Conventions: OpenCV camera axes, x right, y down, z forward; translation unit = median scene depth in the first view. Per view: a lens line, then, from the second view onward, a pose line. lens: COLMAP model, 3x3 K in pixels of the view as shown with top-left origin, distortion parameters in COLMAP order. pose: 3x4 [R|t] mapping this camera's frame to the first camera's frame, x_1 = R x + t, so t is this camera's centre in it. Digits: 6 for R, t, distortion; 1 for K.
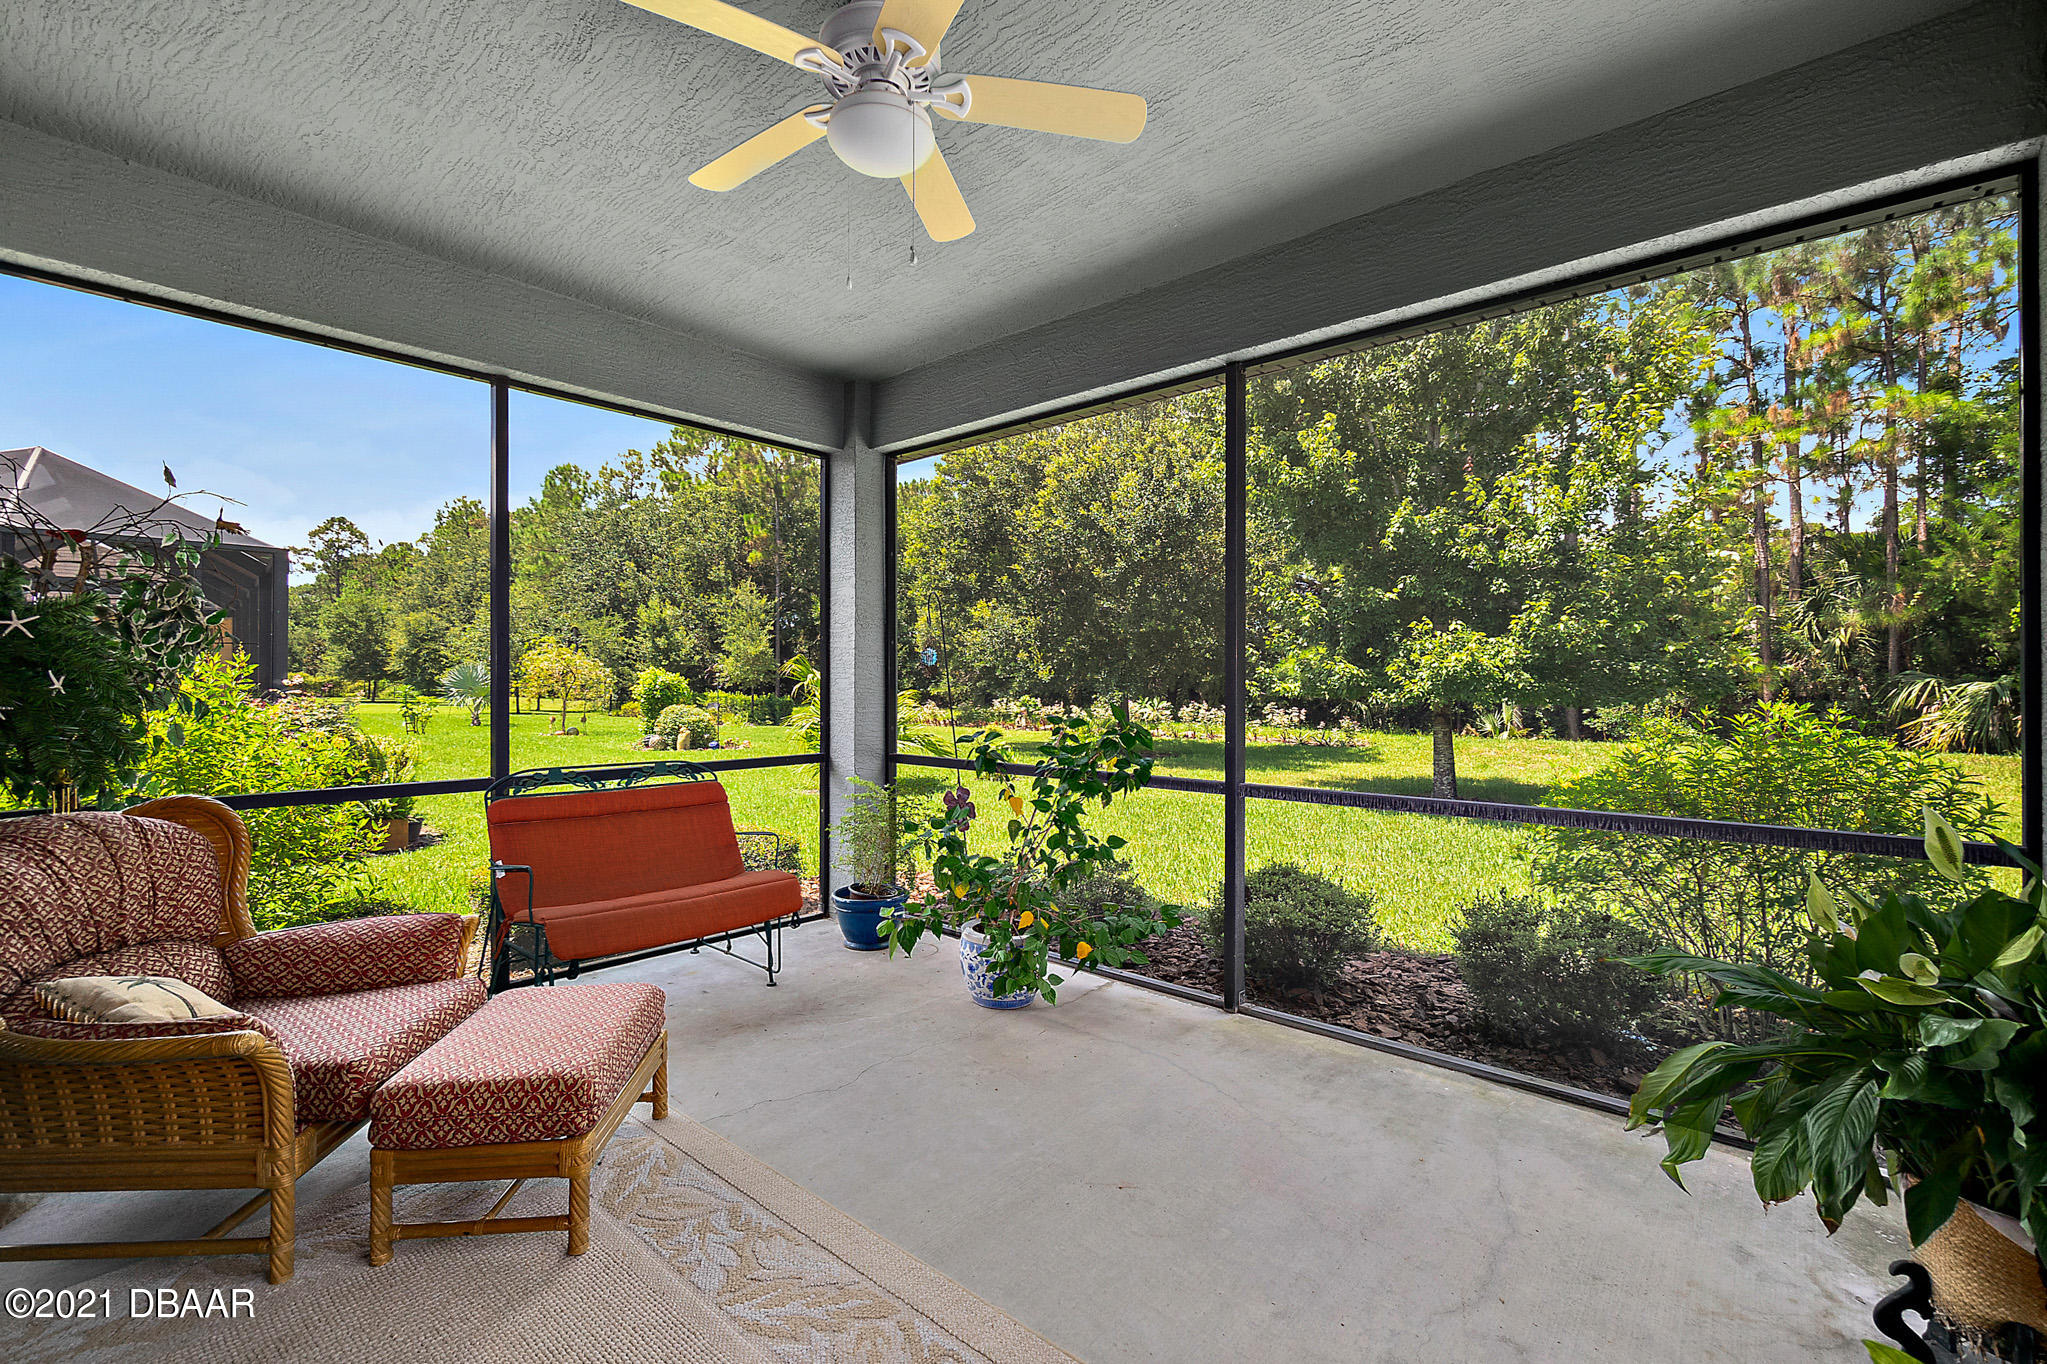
lens RADIAL K [[879.2, 0, 1033.1], [0, 879.2, 683.1], [0, 0, 1]] dist [-0.001511, -0.000080]
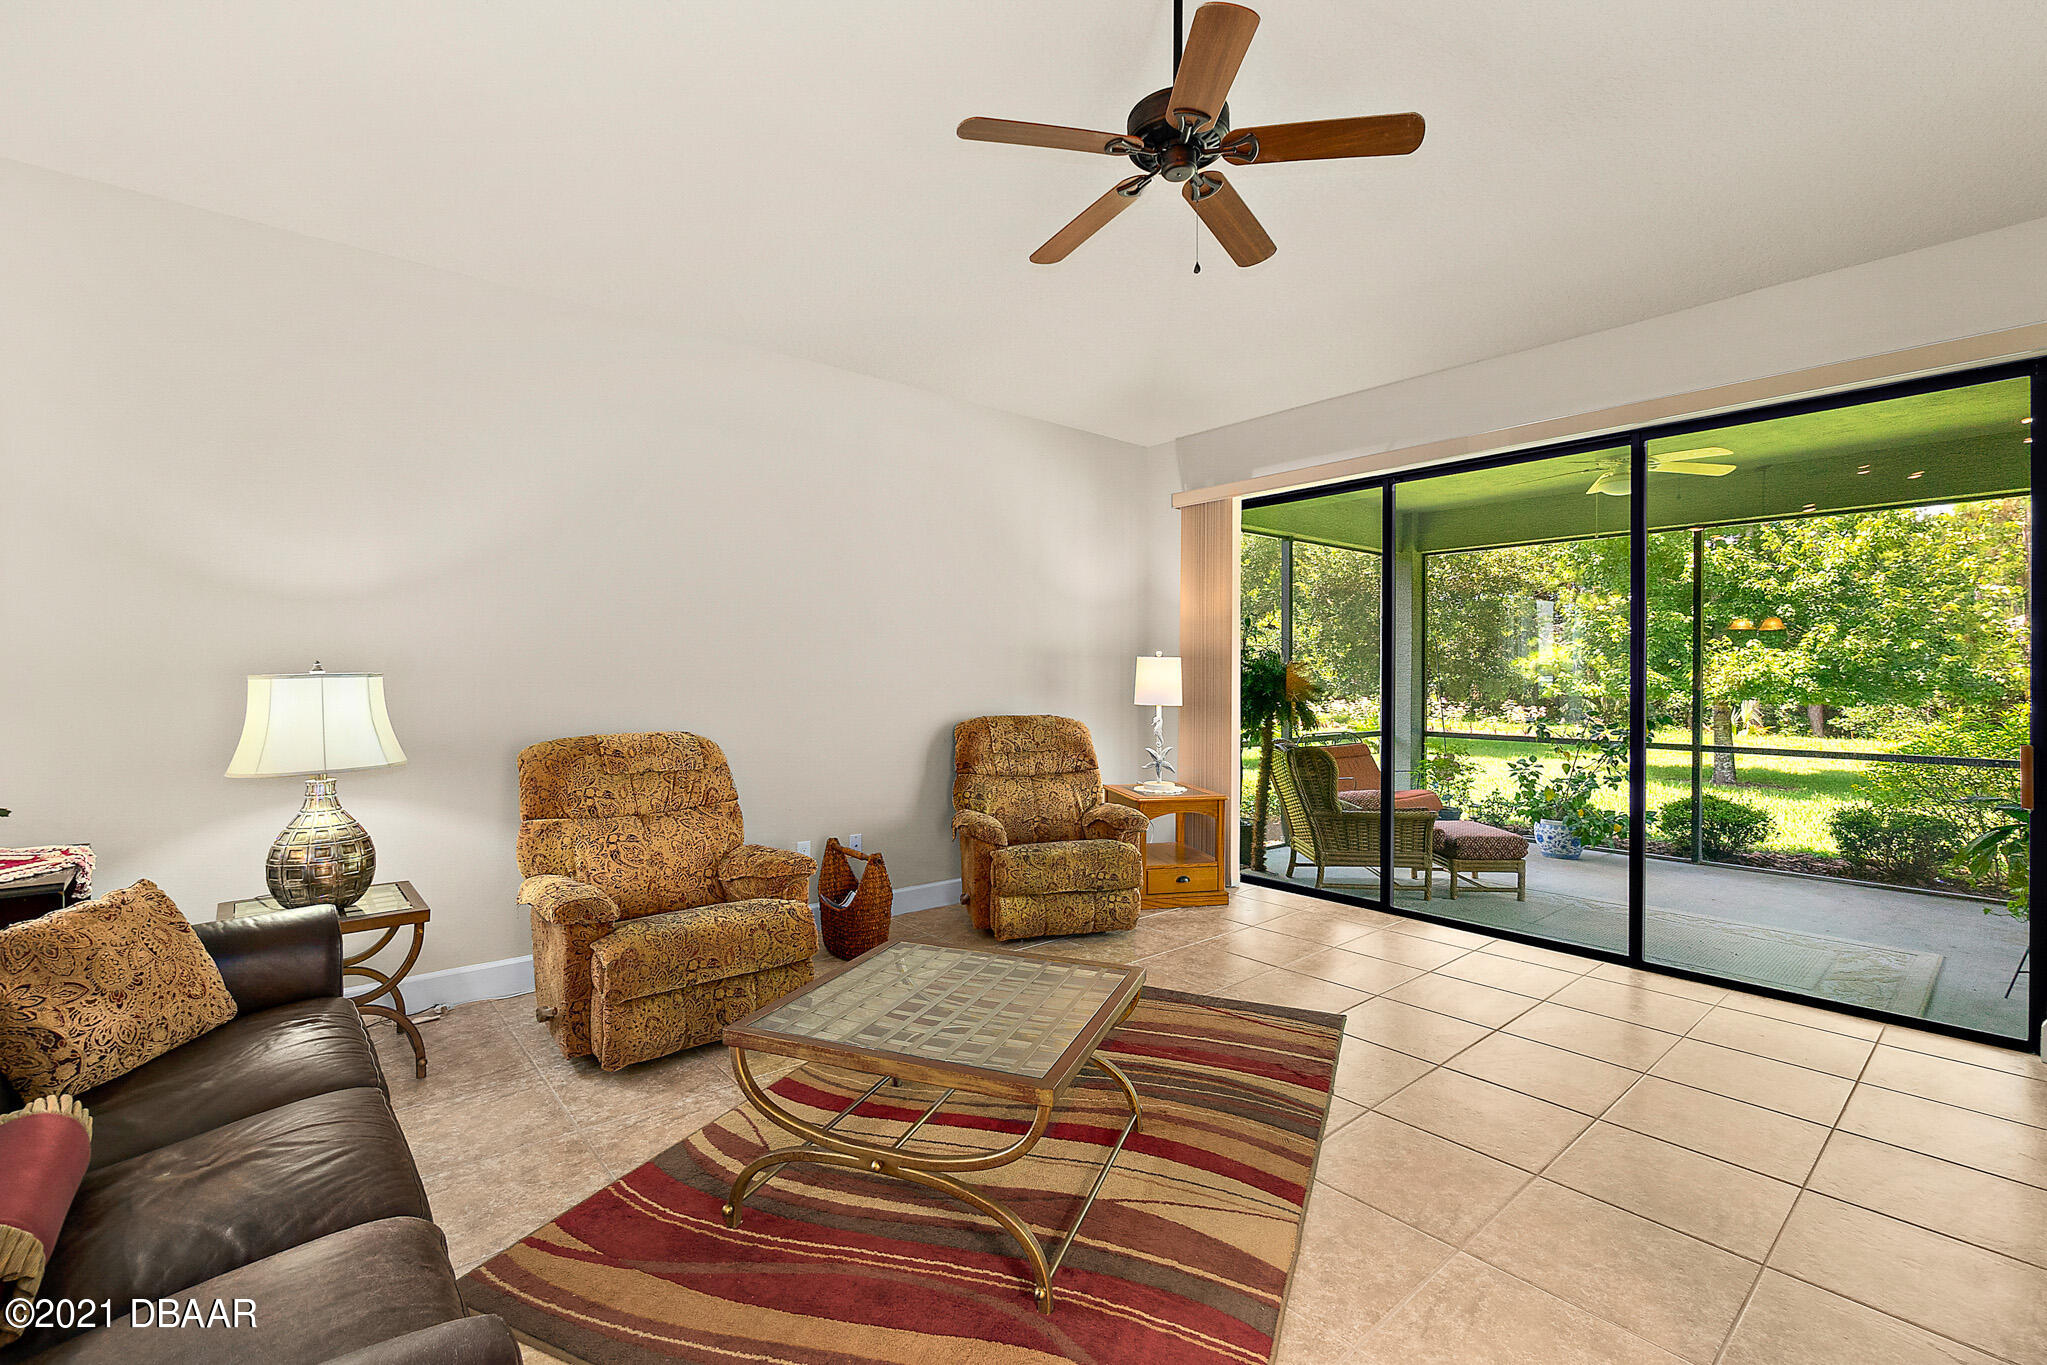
lens RADIAL K [[885.9, 0, 1017.9], [0, 885.9, 671.5], [0, 0, 1]] dist [-0.004772, -0.000959]
pose [[0.986748, 0.003235, -0.162230, -0.359571], [-0.004200, 0.999975, -0.005603, -0.011461], [0.162208, 0.006210, 0.986737, -0.435475]]
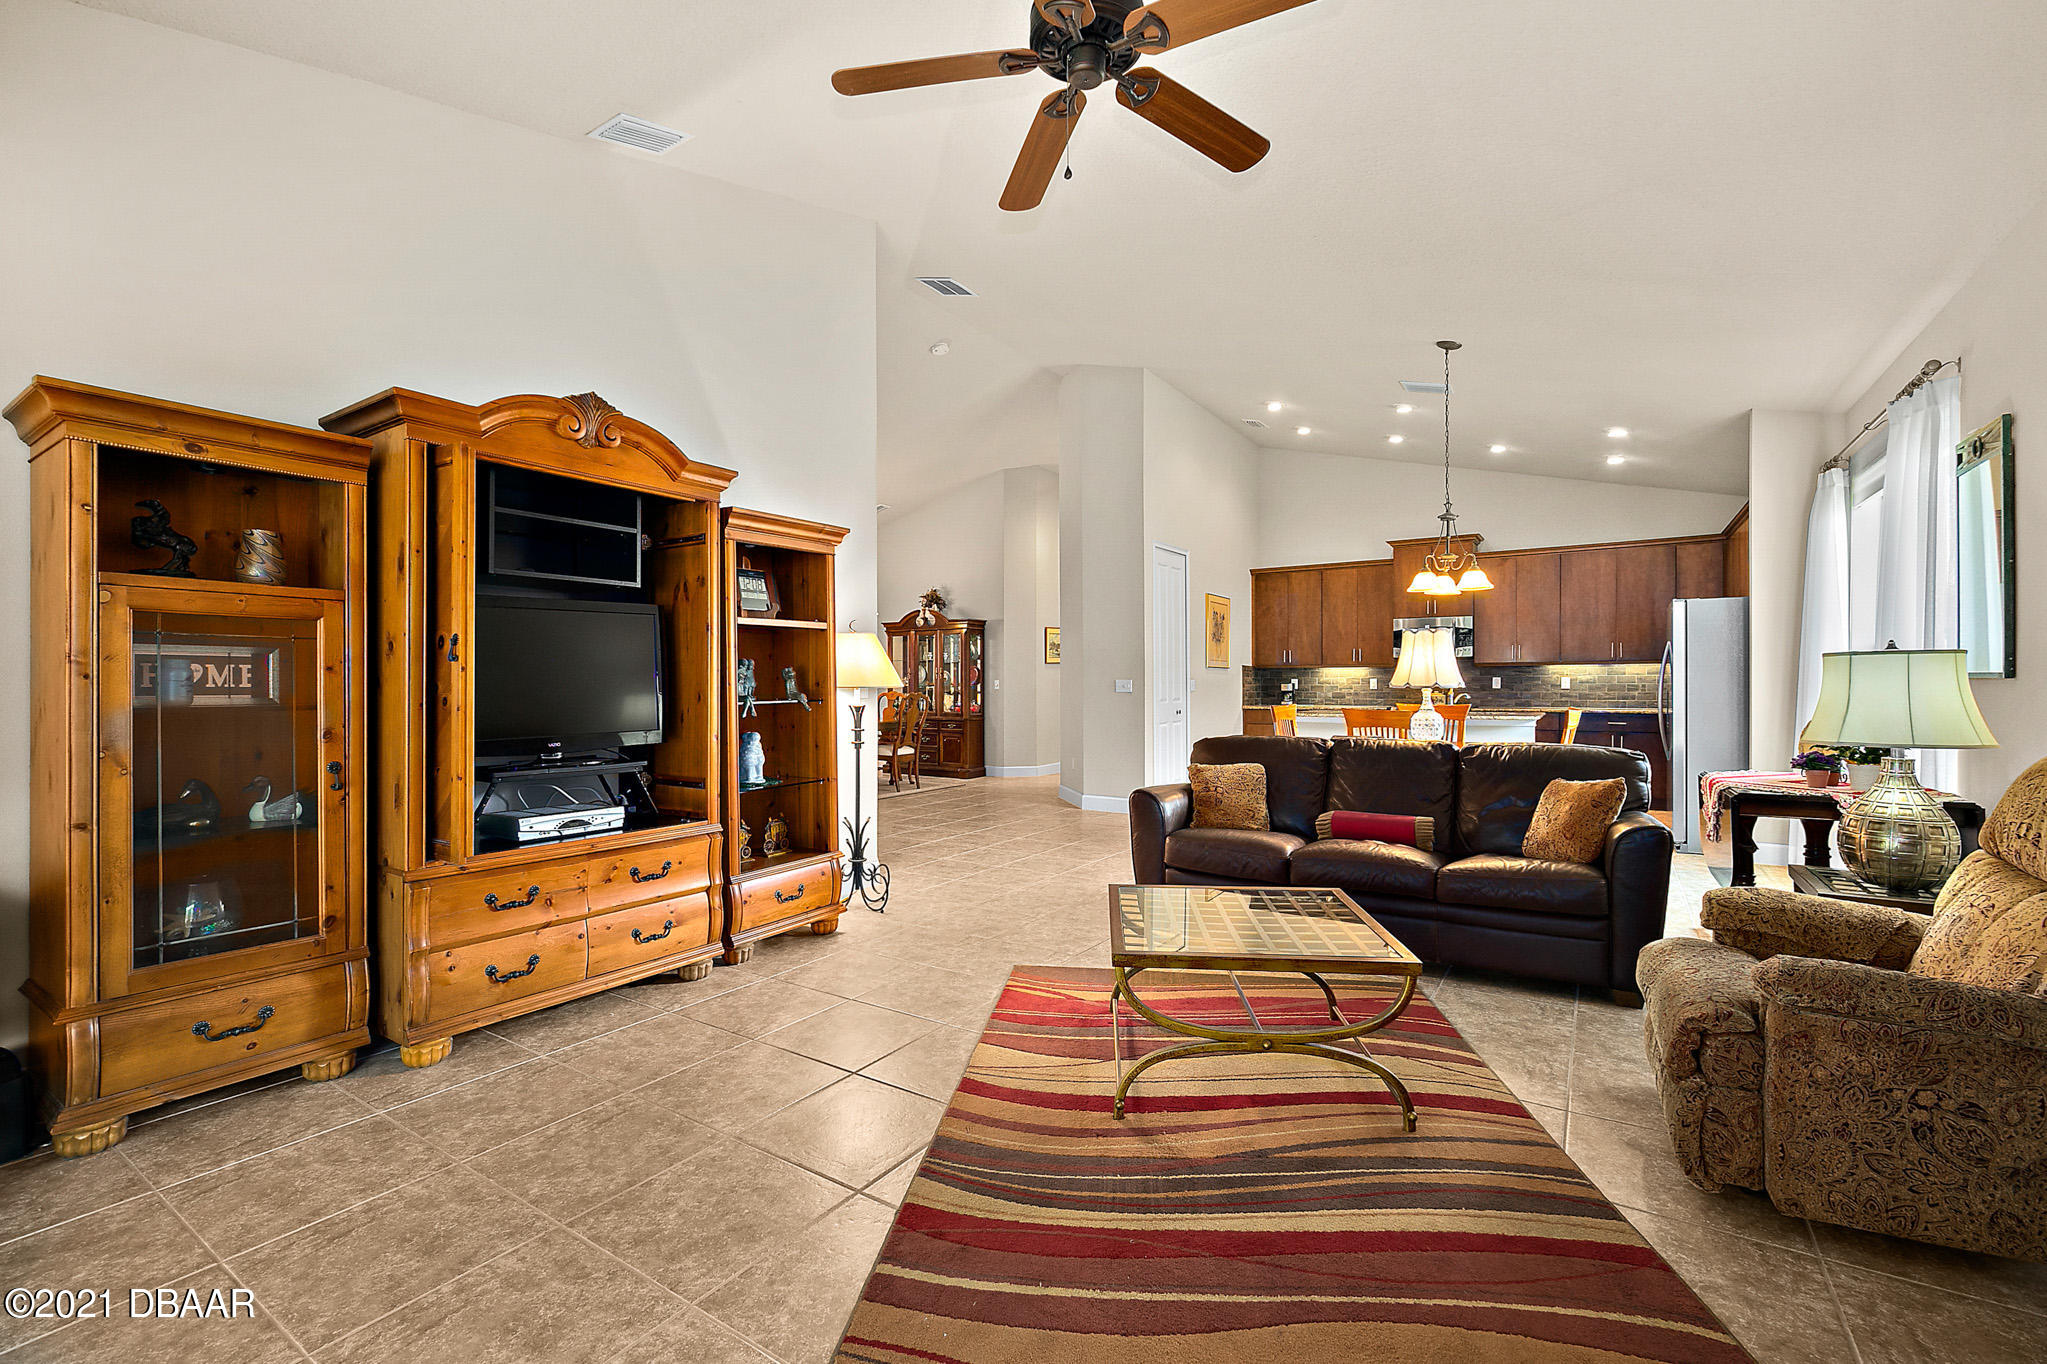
lens RADIAL K [[883.0, 0, 1025.5], [0, 883.0, 683.7], [0, 0, 1]] dist [-0.003244, -0.000190]
pose [[-0.991266, 0.003248, -0.131841, -0.303914], [0.002957, 0.999993, 0.002400, -0.002098], [0.131847, 0.001989, -0.991268, 0.109996]]
